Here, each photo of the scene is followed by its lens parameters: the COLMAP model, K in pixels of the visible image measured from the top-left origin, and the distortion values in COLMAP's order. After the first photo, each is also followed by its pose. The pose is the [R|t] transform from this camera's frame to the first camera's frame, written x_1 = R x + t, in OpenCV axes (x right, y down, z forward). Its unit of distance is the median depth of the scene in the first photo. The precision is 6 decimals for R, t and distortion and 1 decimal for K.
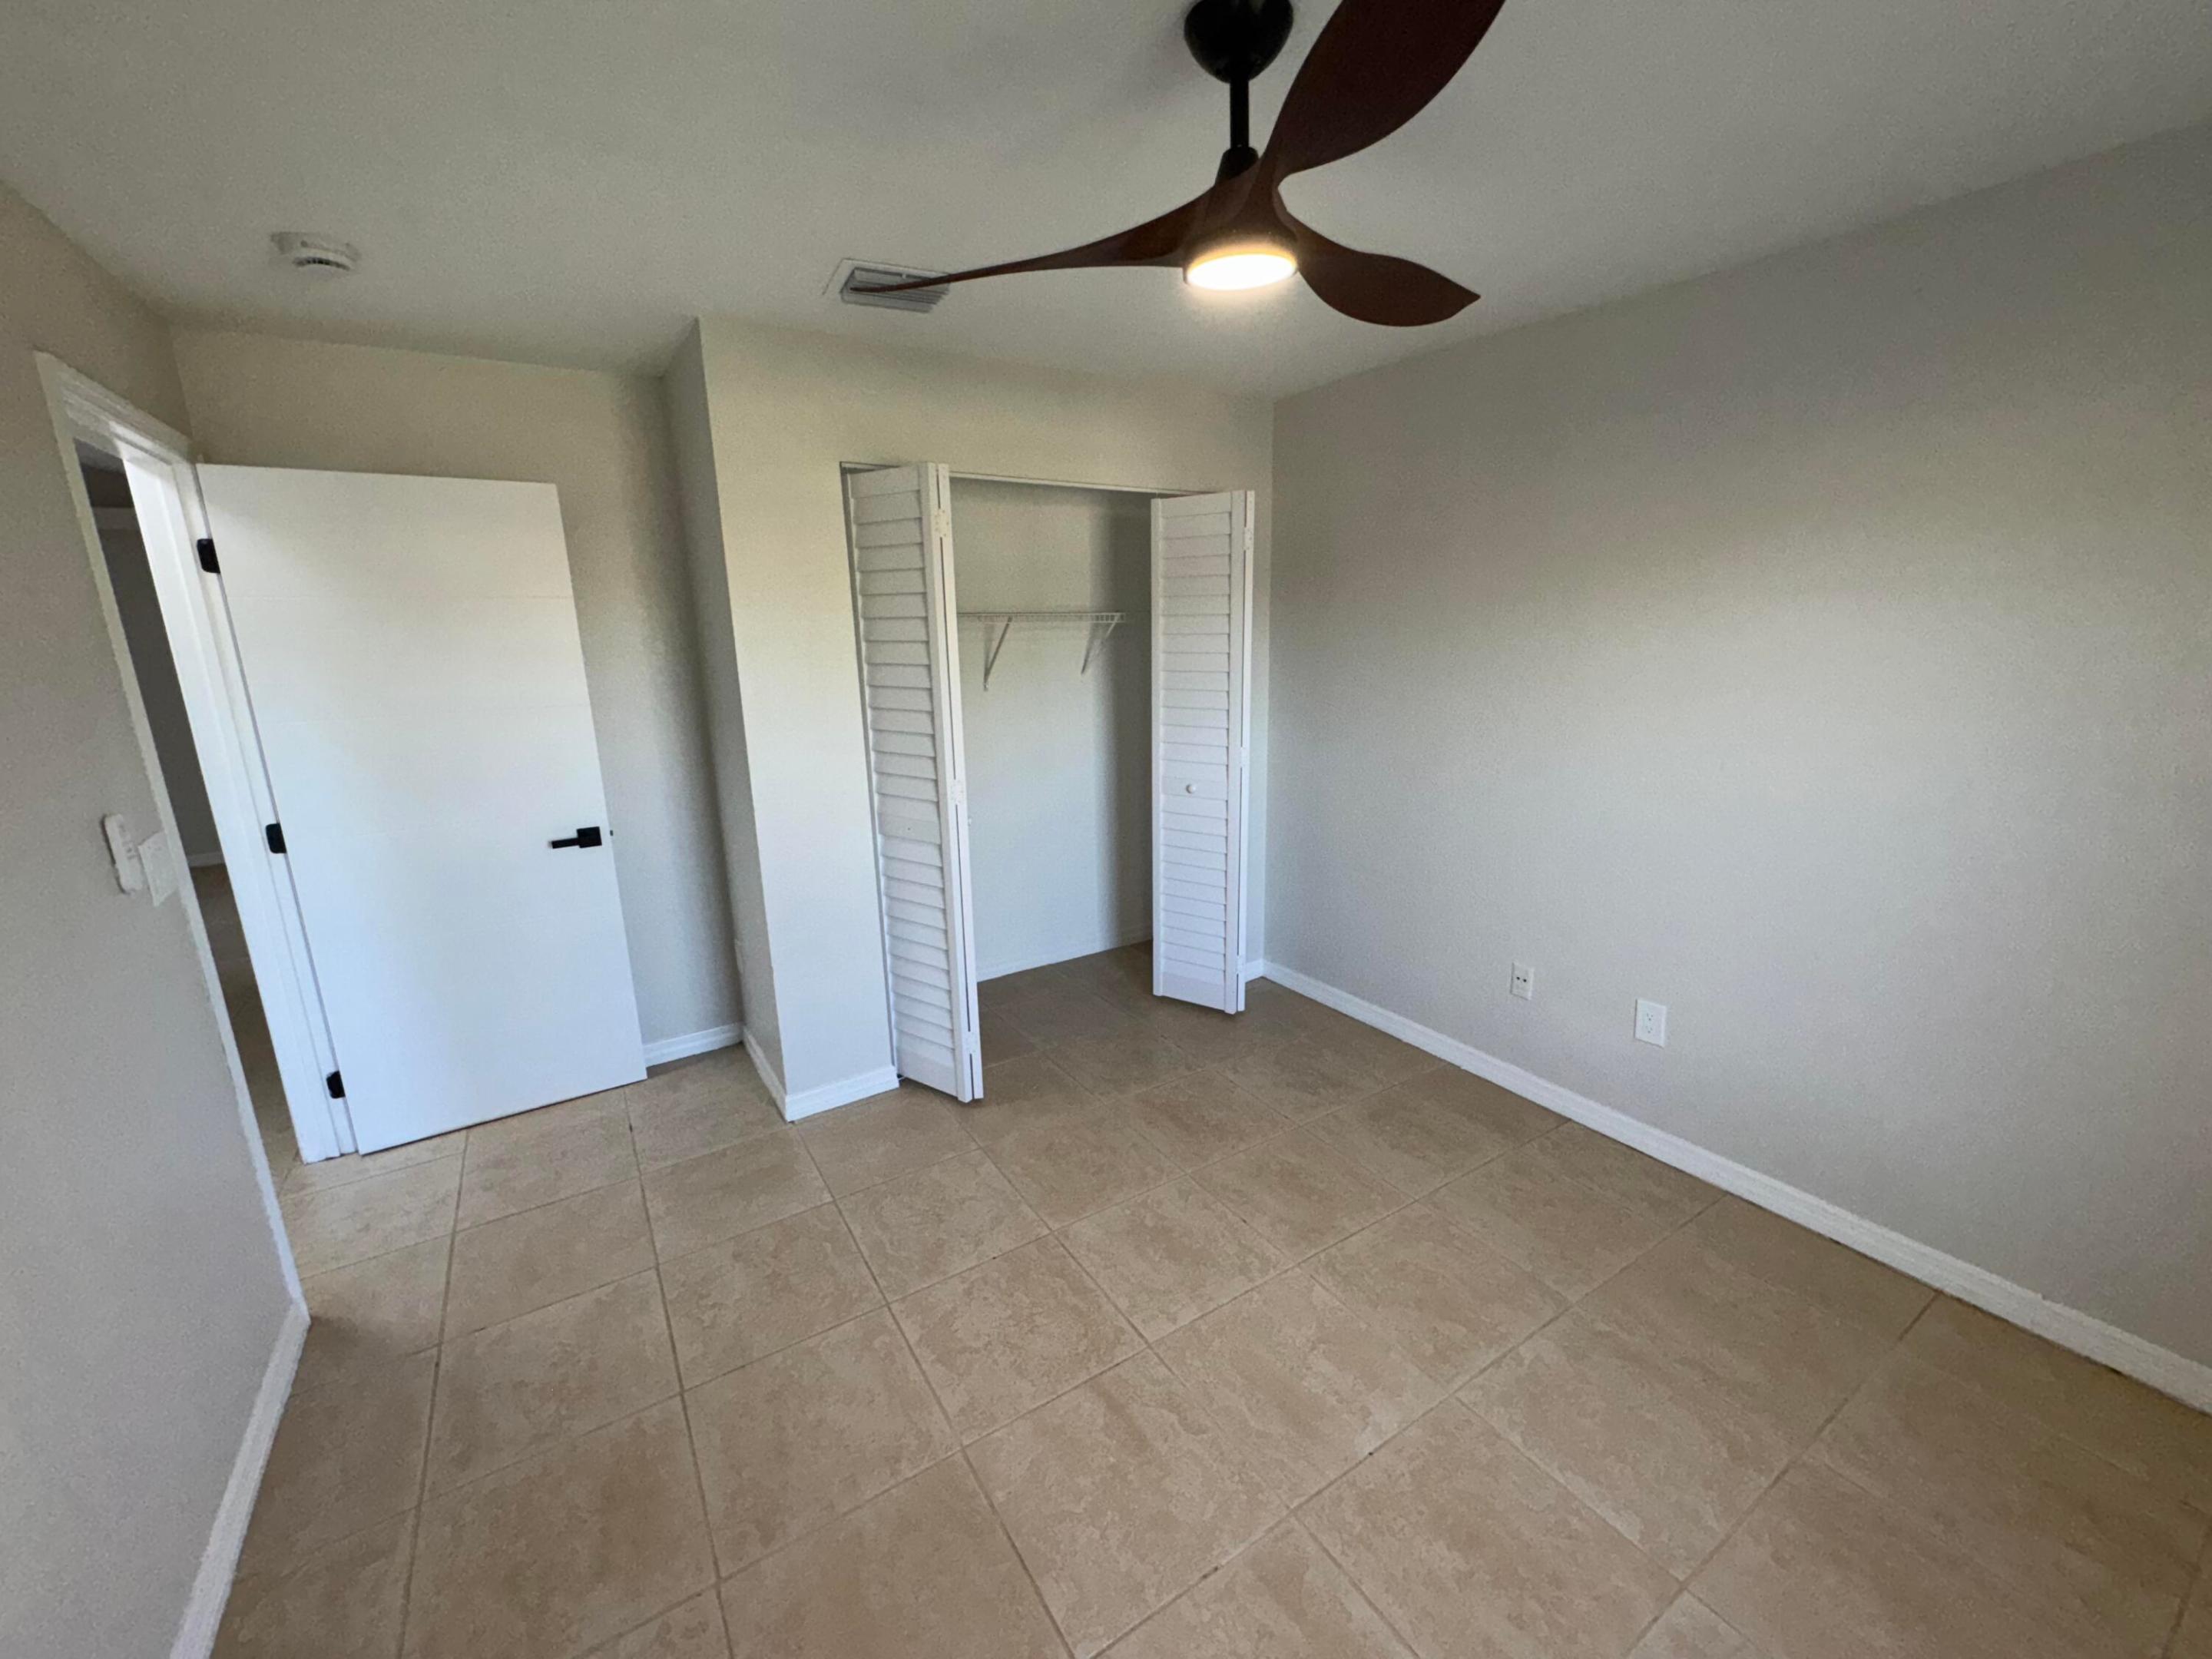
lens RADIAL K [[885.6, 0, 1106.0], [0, 885.6, 829.5], [0, 0, 1]] dist [-0.005590, 0.000617]
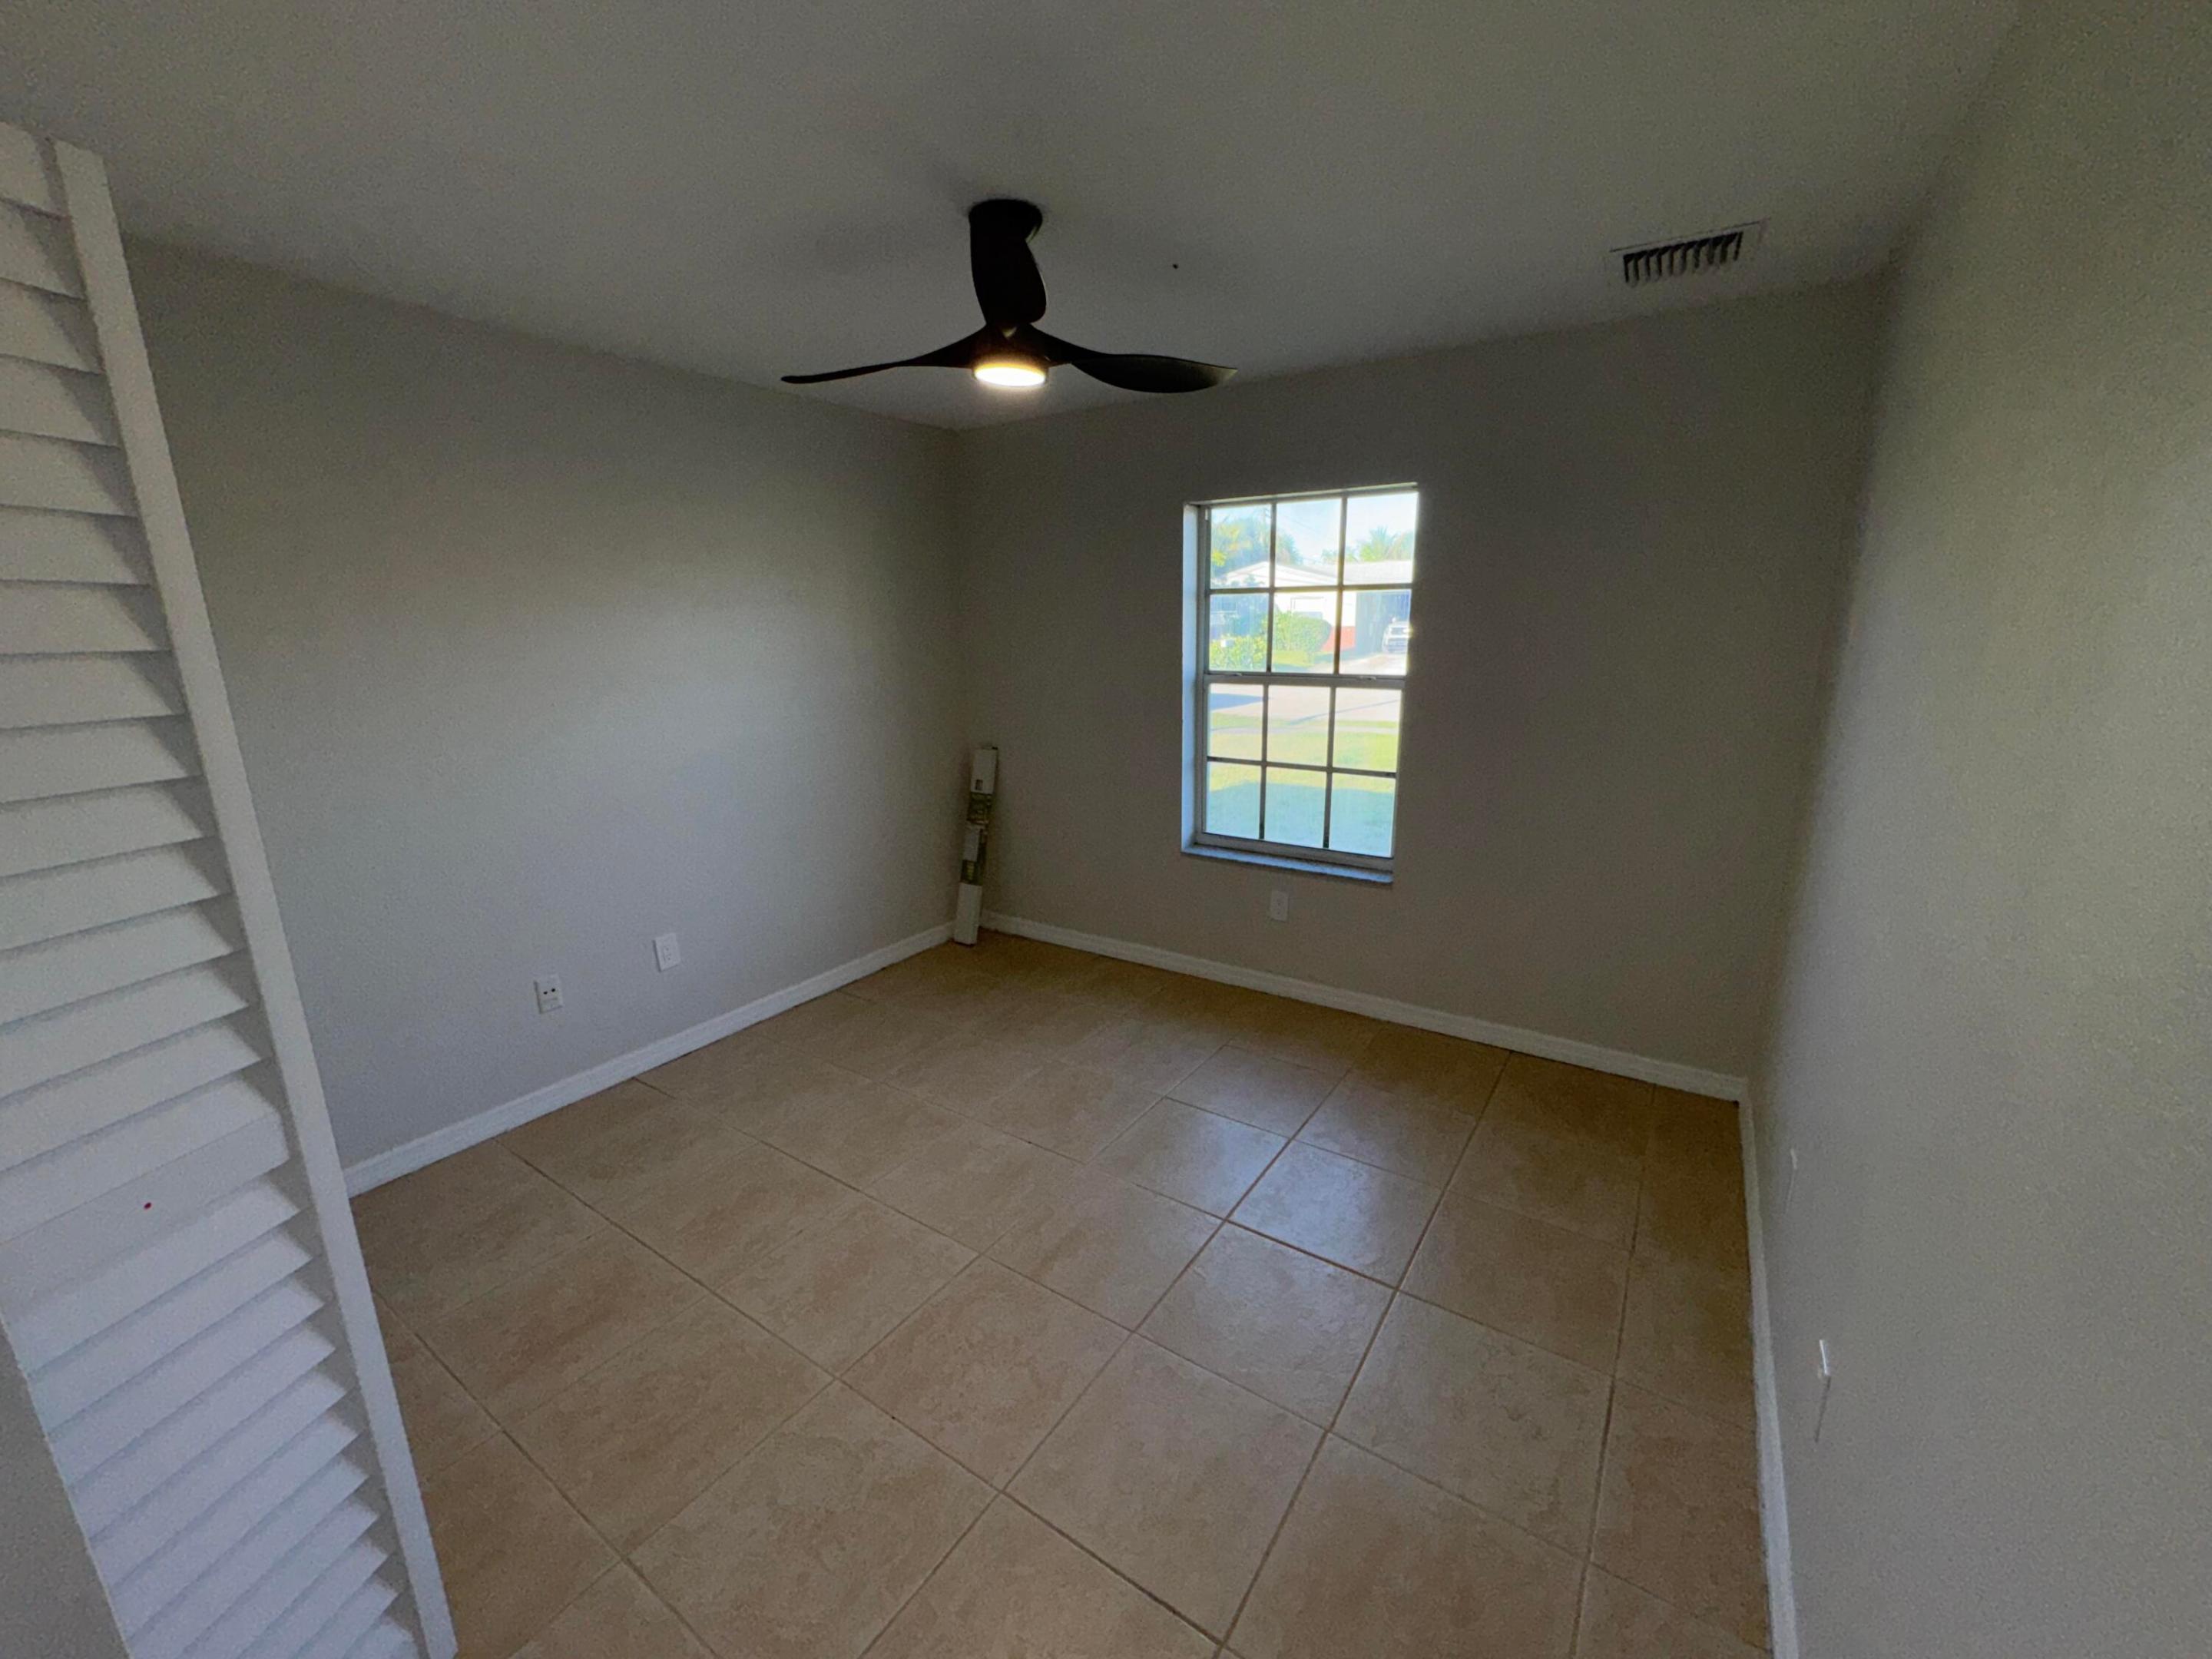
lens RADIAL K [[885.6, 0, 1106.0], [0, 885.6, 829.5], [0, 0, 1]] dist [-0.005590, 0.000617]
pose [[-0.397226, -0.187964, 0.898266, -0.785668], [0.235588, 0.925114, 0.297762, -0.181166], [-0.886967, 0.329900, -0.323197, 0.891342]]
